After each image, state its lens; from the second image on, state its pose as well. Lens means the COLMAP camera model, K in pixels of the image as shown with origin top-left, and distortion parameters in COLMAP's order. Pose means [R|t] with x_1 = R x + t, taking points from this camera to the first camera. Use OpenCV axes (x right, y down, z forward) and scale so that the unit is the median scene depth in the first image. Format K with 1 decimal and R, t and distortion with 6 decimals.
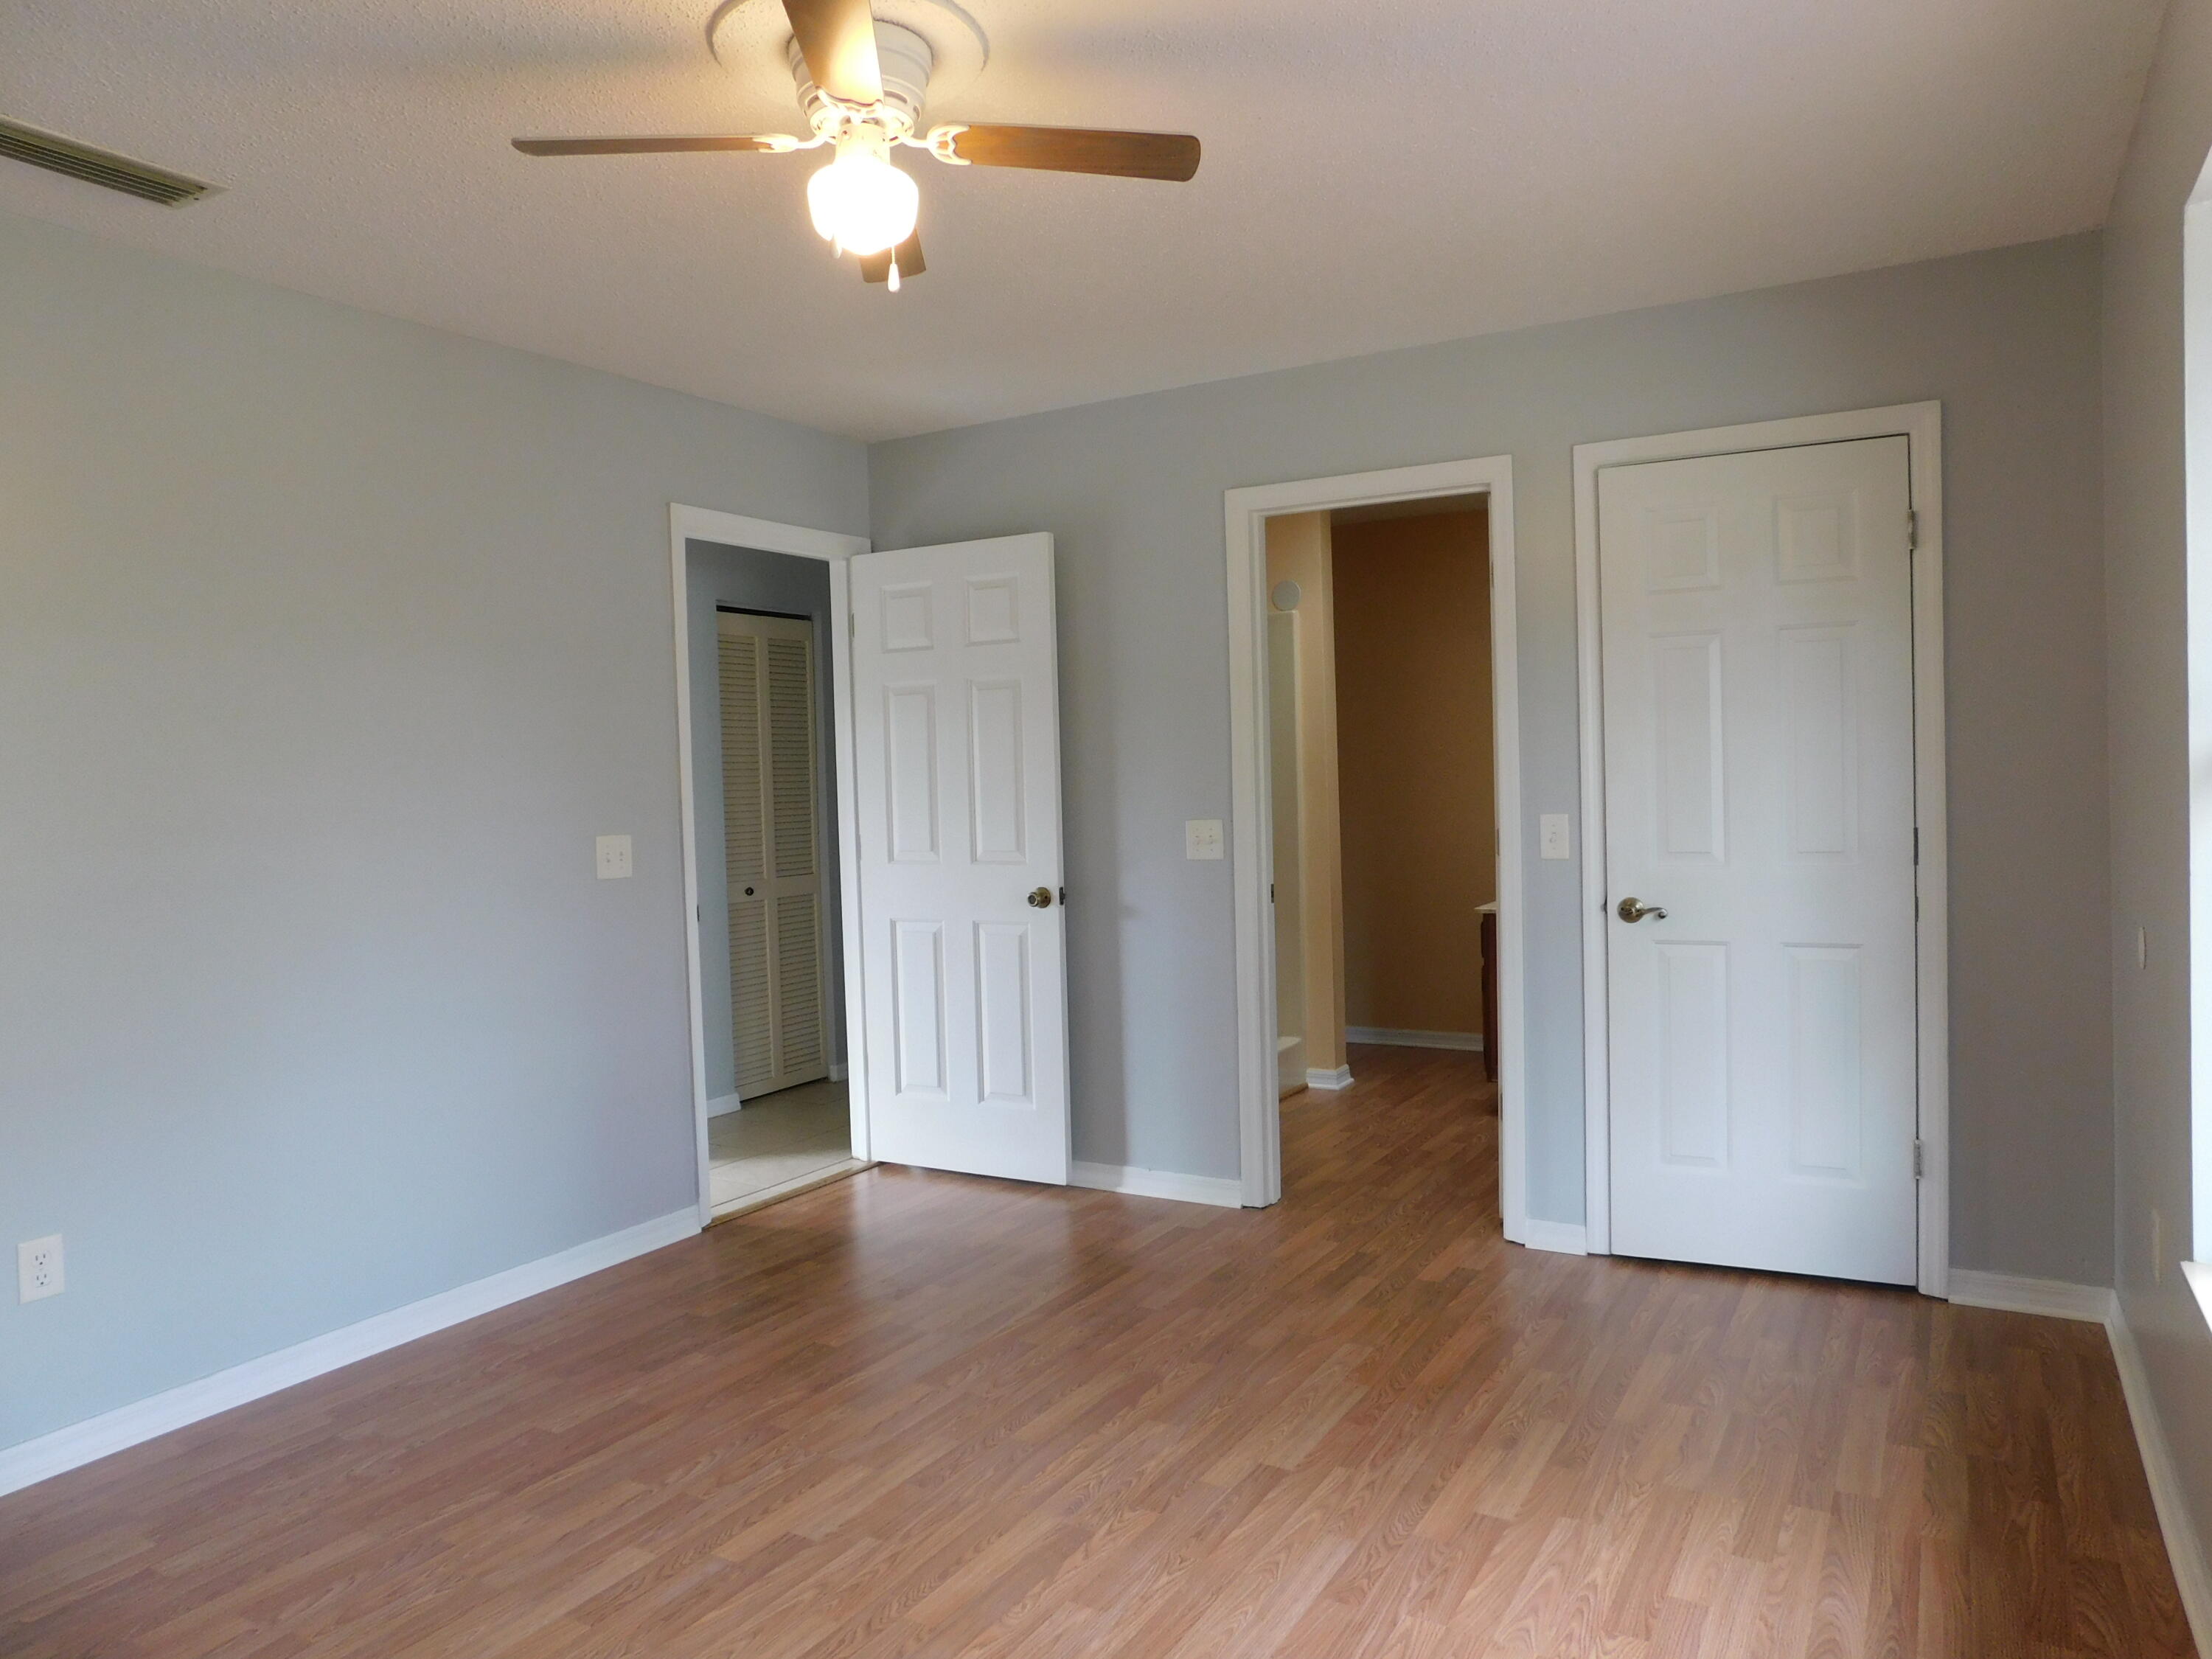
lens RADIAL K [[1457.6, 0, 1111.7], [0, 1457.6, 827.3], [0, 0, 1]] dist [-0.069967, 0.055432]
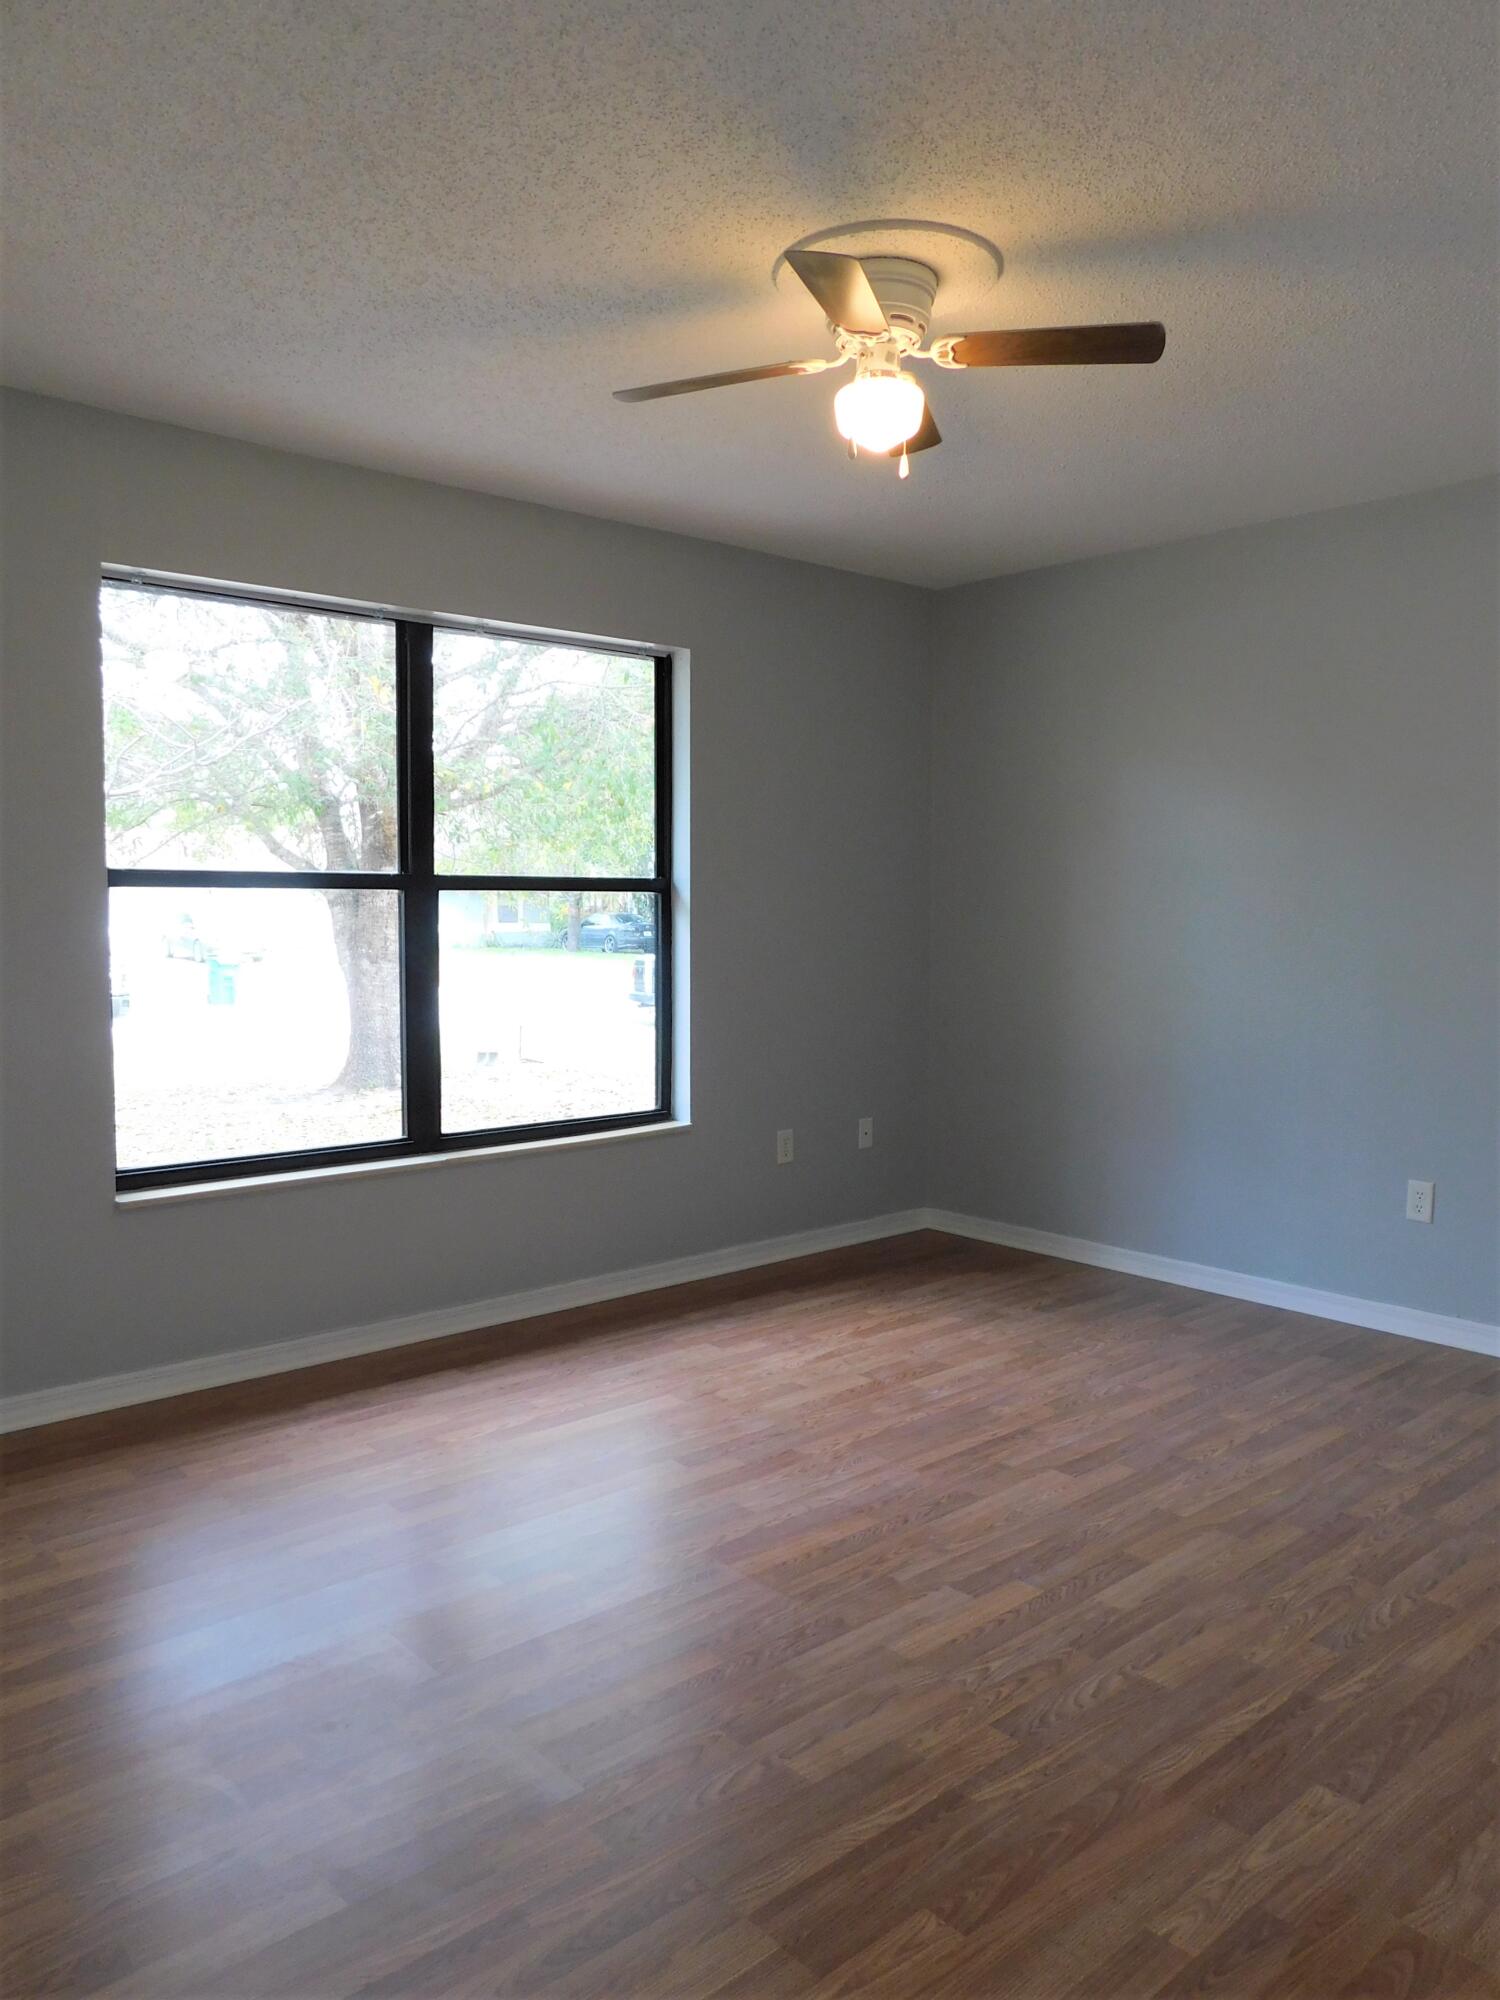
lens RADIAL K [[1317.9, 0, 750.0], [0, 1317.9, 1000.0], [0, 0, 1]] dist [-0.069967, 0.055432]
pose [[-0.947617, 0.000678, 0.319408, -0.370055], [0.032088, 0.995141, 0.093084, -0.039001], [-0.317792, 0.098457, -0.943035, 1.887958]]
